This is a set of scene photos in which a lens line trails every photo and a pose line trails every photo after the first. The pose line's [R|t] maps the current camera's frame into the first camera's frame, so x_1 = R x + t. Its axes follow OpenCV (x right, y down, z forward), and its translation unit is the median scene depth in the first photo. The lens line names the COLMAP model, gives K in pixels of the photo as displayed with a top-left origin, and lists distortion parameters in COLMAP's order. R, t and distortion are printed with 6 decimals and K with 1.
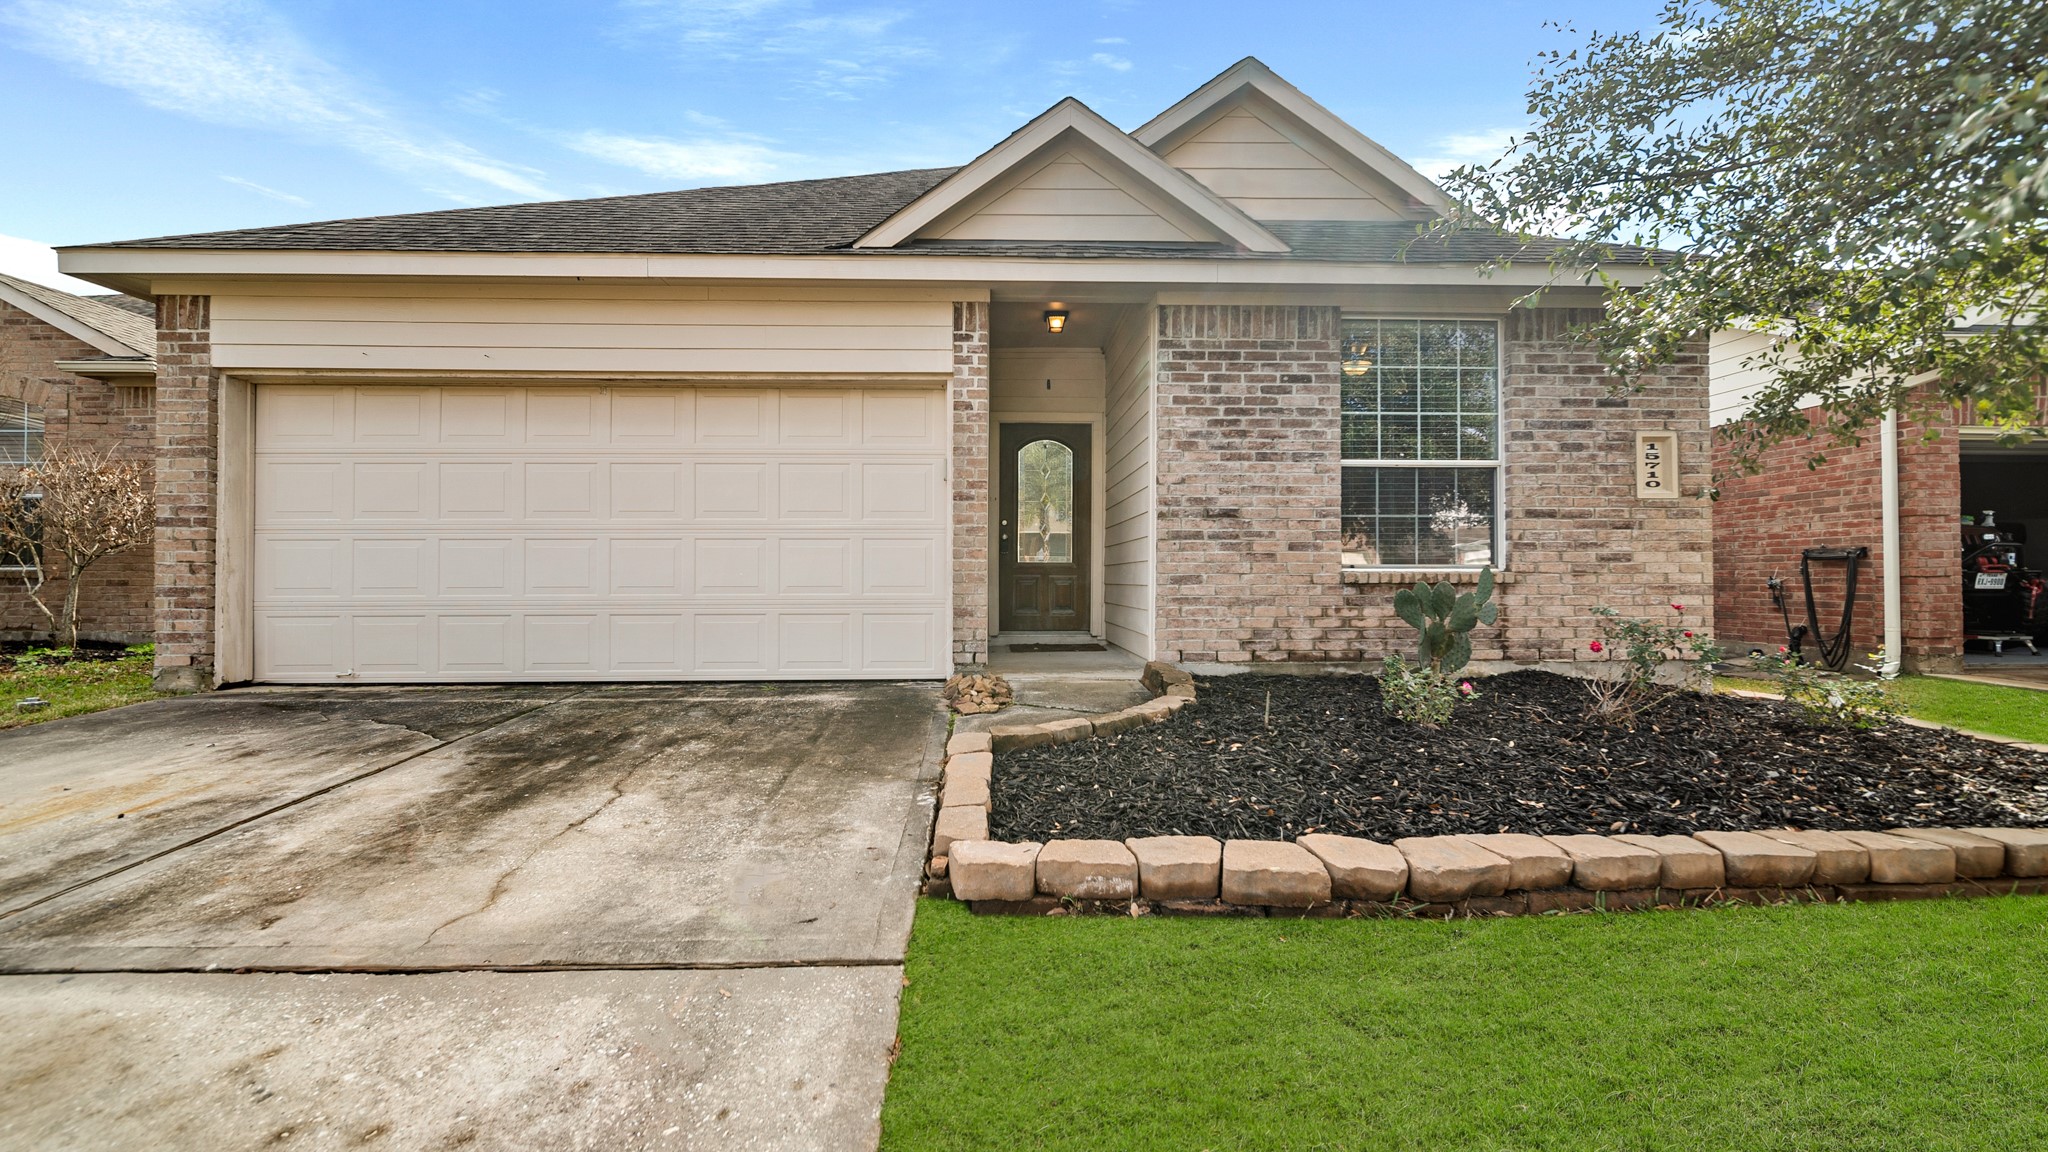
lens RADIAL K [[718.3, 0, 1014.9], [0, 718.3, 568.2], [0, 0, 1]] dist [0.001134, -0.001932]
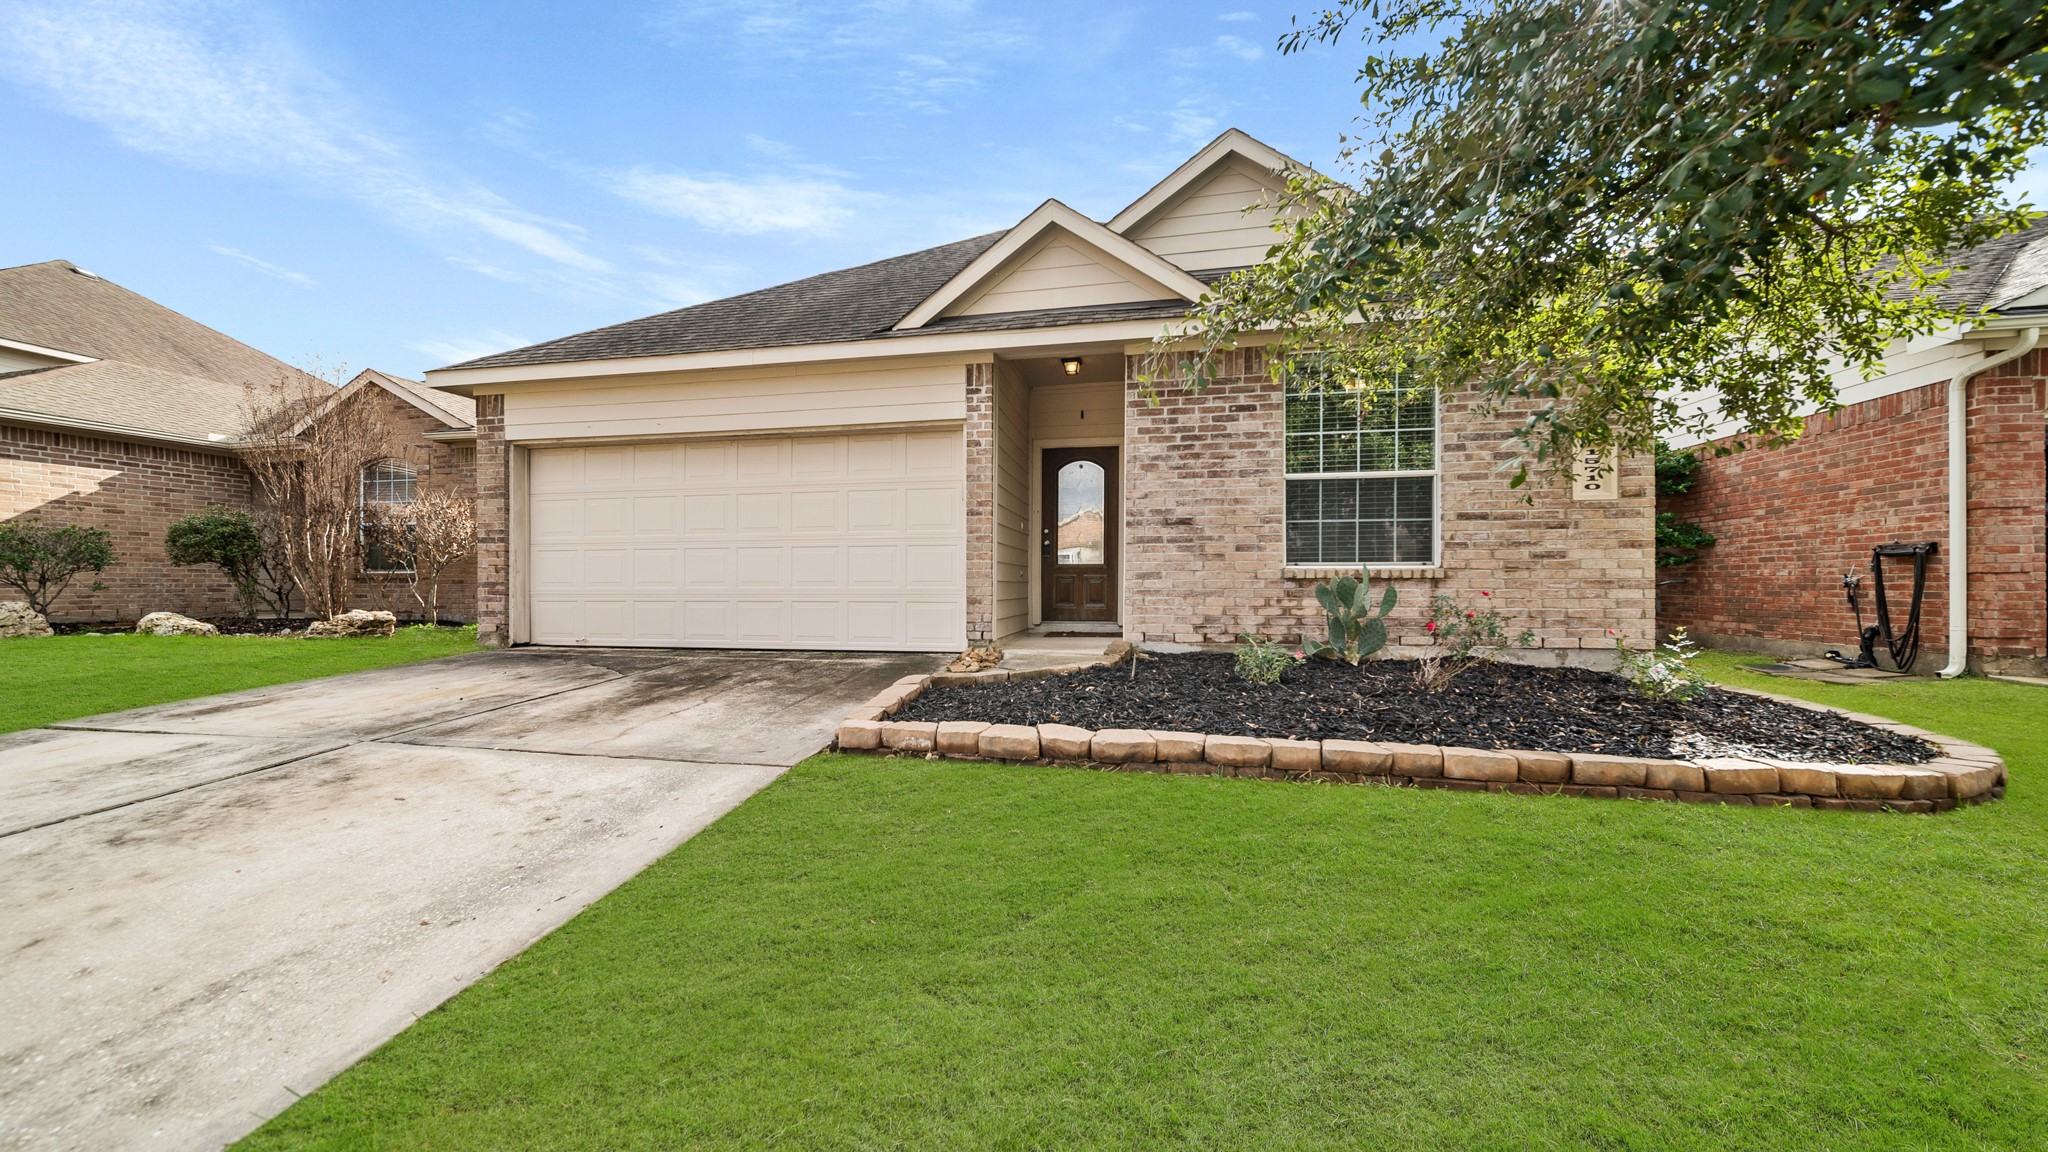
lens RADIAL K [[696.1, 0, 1015.3], [0, 696.1, 581.0], [0, 0, 1]] dist [-0.001029, -0.000252]
pose [[0.975660, -0.000522, -0.219288, 0.275296], [0.002770, 0.999947, 0.009940, 0.012725], [0.219271, -0.010306, 0.975610, -0.221911]]
